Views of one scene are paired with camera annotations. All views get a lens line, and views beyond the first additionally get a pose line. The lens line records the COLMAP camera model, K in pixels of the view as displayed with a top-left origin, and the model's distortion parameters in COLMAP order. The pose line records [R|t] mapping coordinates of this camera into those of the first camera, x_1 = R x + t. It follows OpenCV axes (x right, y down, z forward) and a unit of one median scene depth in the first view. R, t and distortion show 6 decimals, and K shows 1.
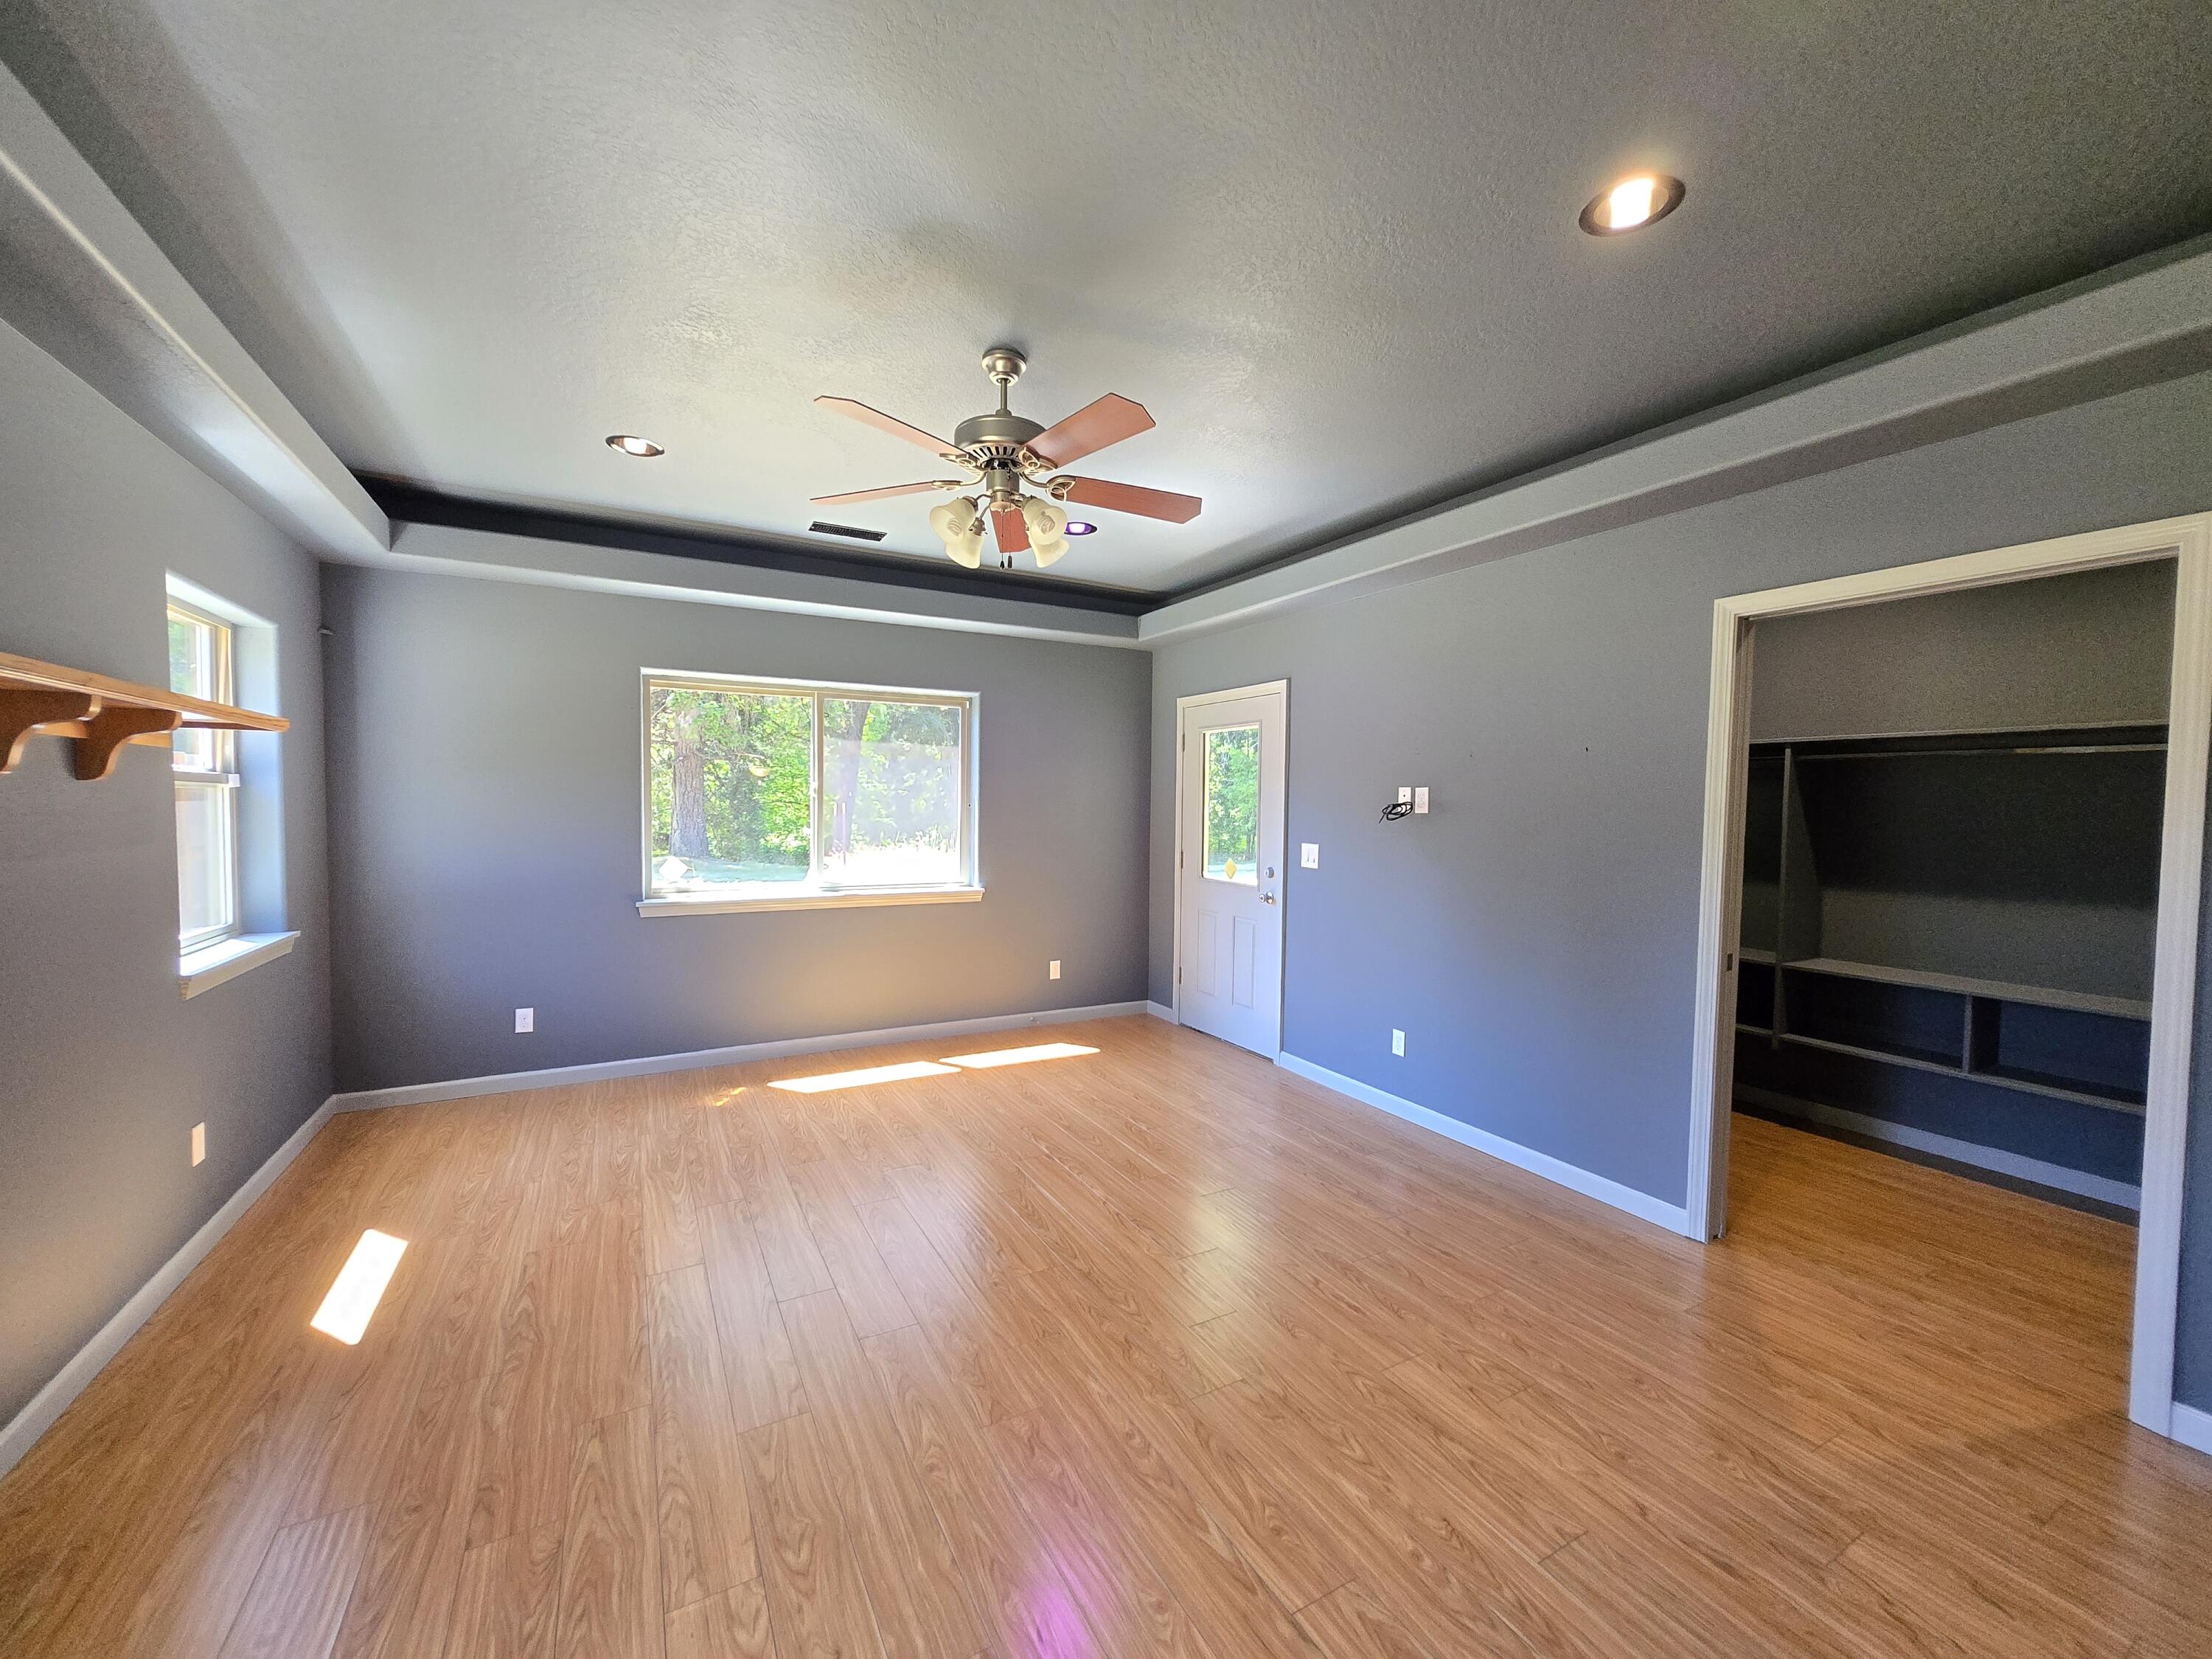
lens RADIAL K [[870.4, 0, 1108.2], [0, 870.4, 830.2], [0, 0, 1]] dist [-0.000791, -0.000131]
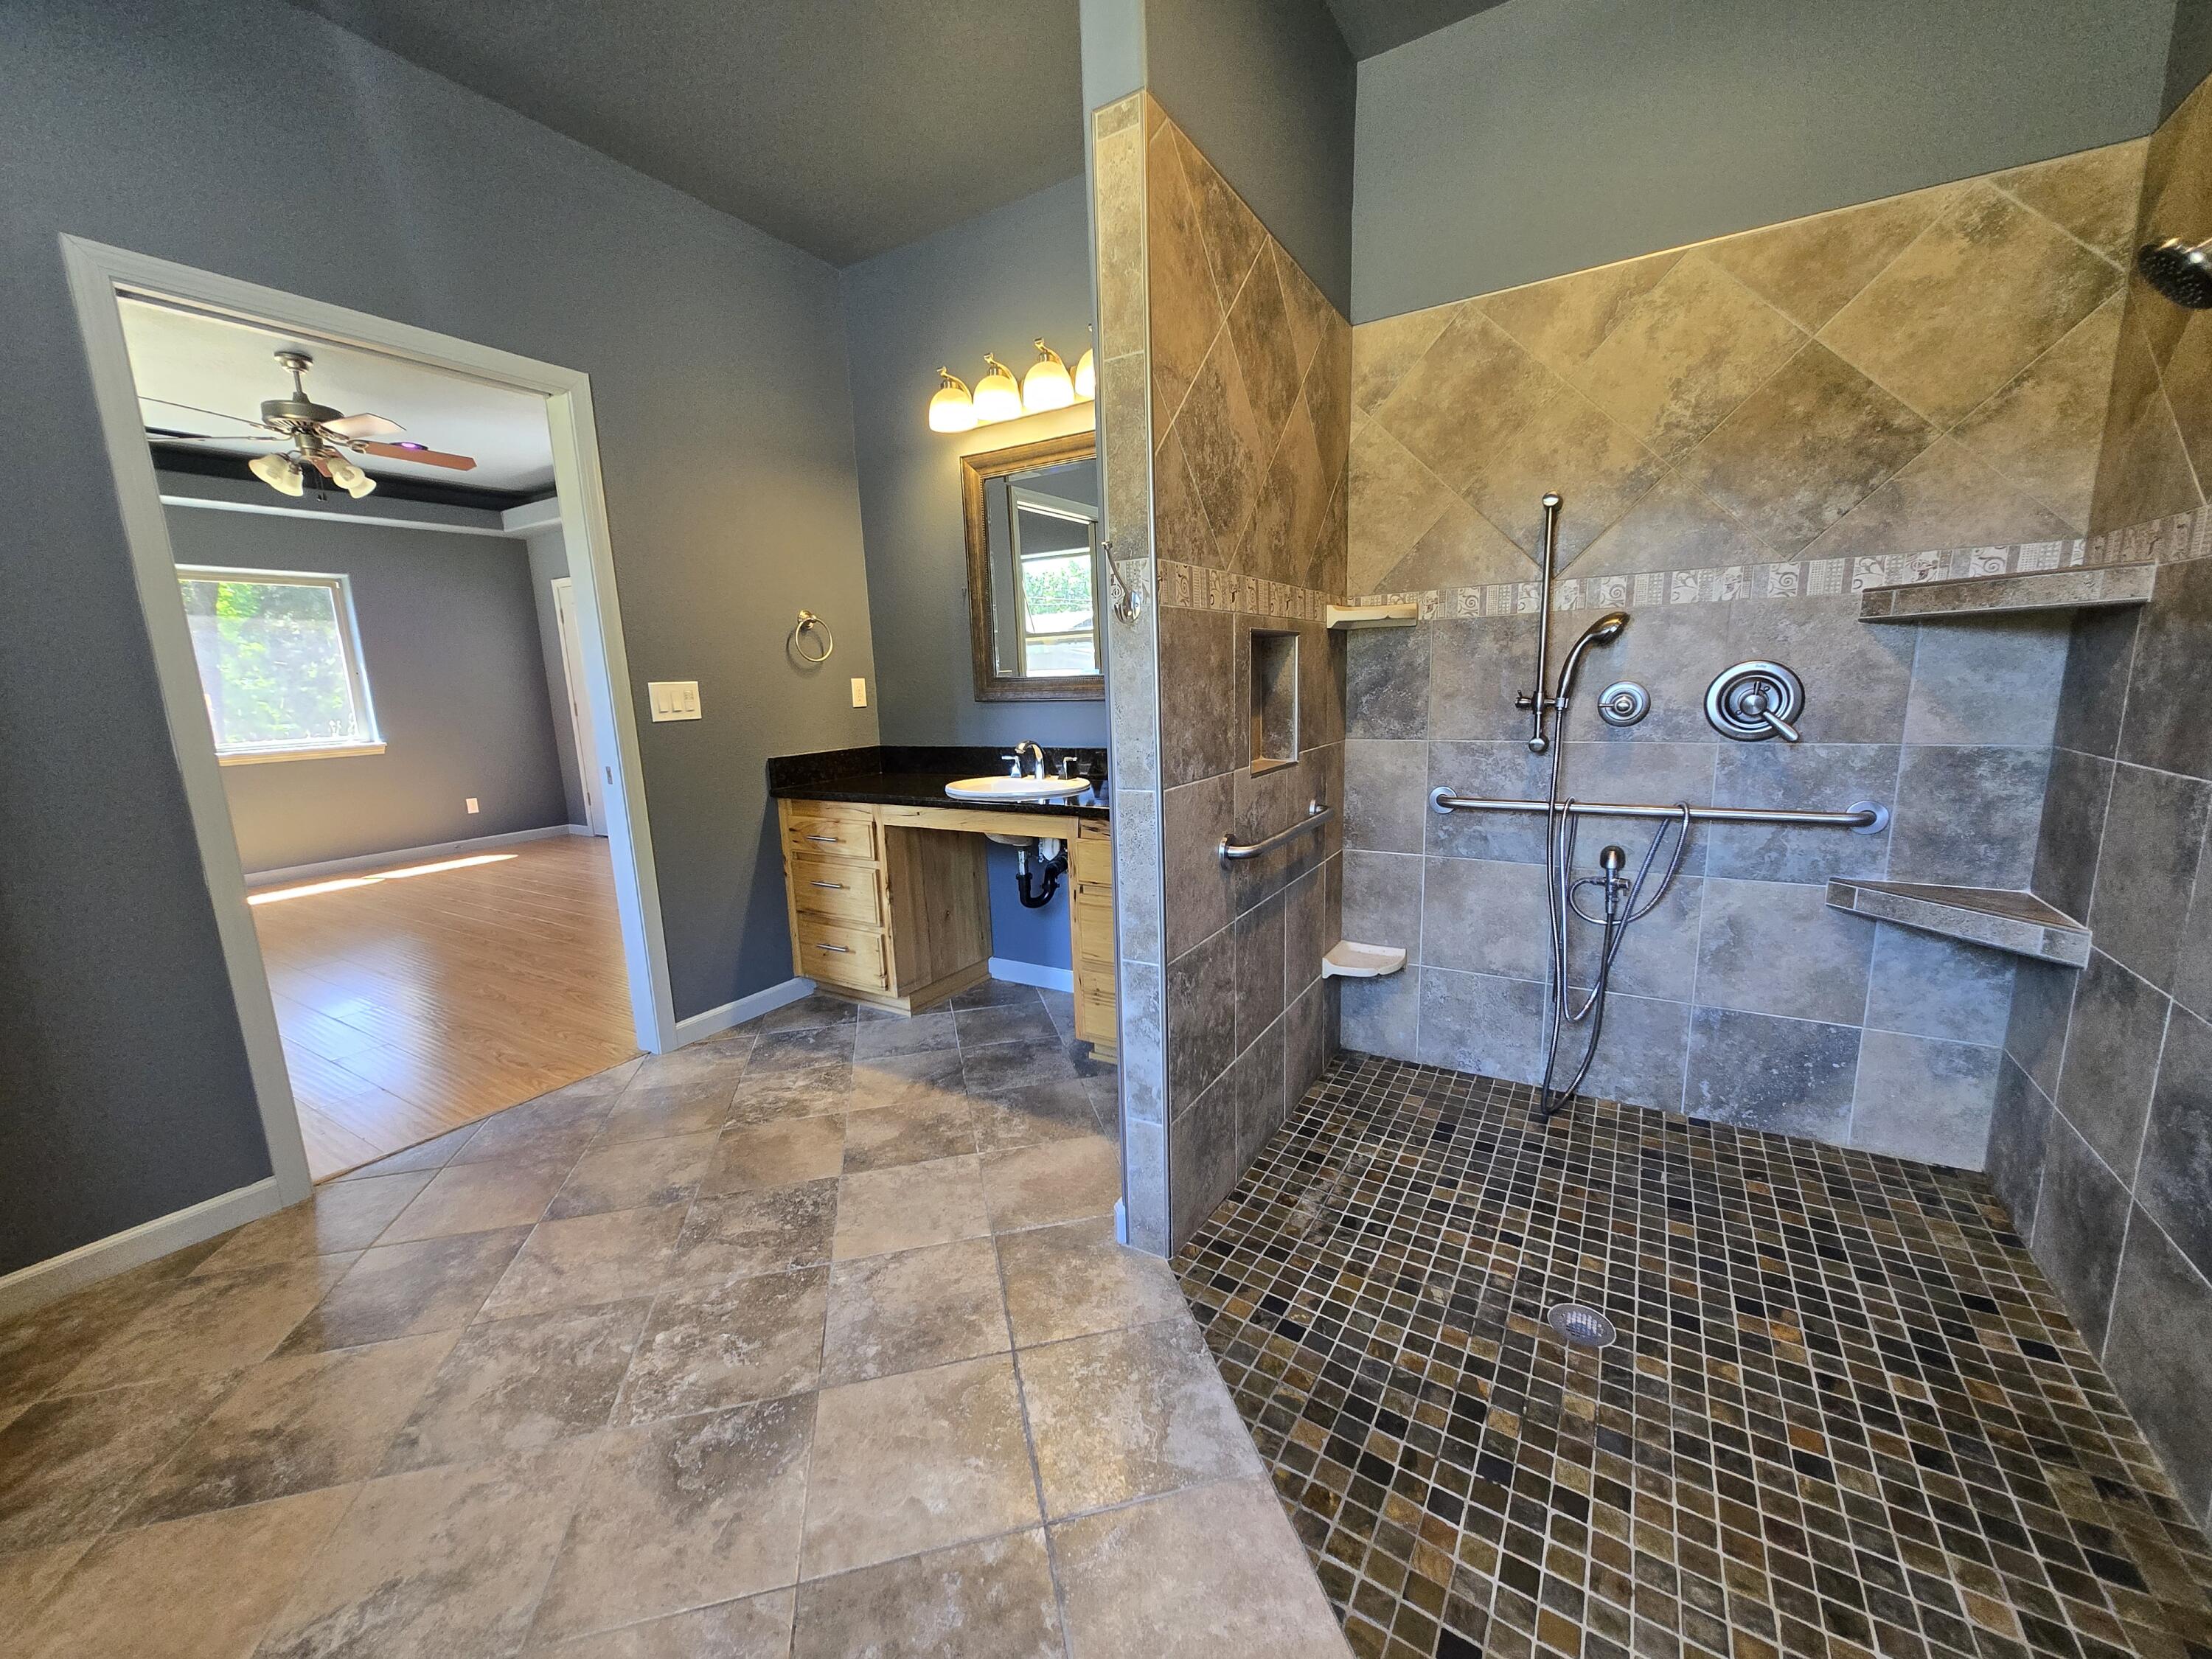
lens RADIAL K [[870.4, 0, 1099.9], [0, 870.4, 837.3], [0, 0, 1]] dist [-0.000791, -0.000131]
pose [[0.876261, -0.129959, 0.463980, 0.150121], [0.060139, 0.984908, 0.162292, 0.061910], [-0.478069, -0.114307, 0.870852, -0.545162]]
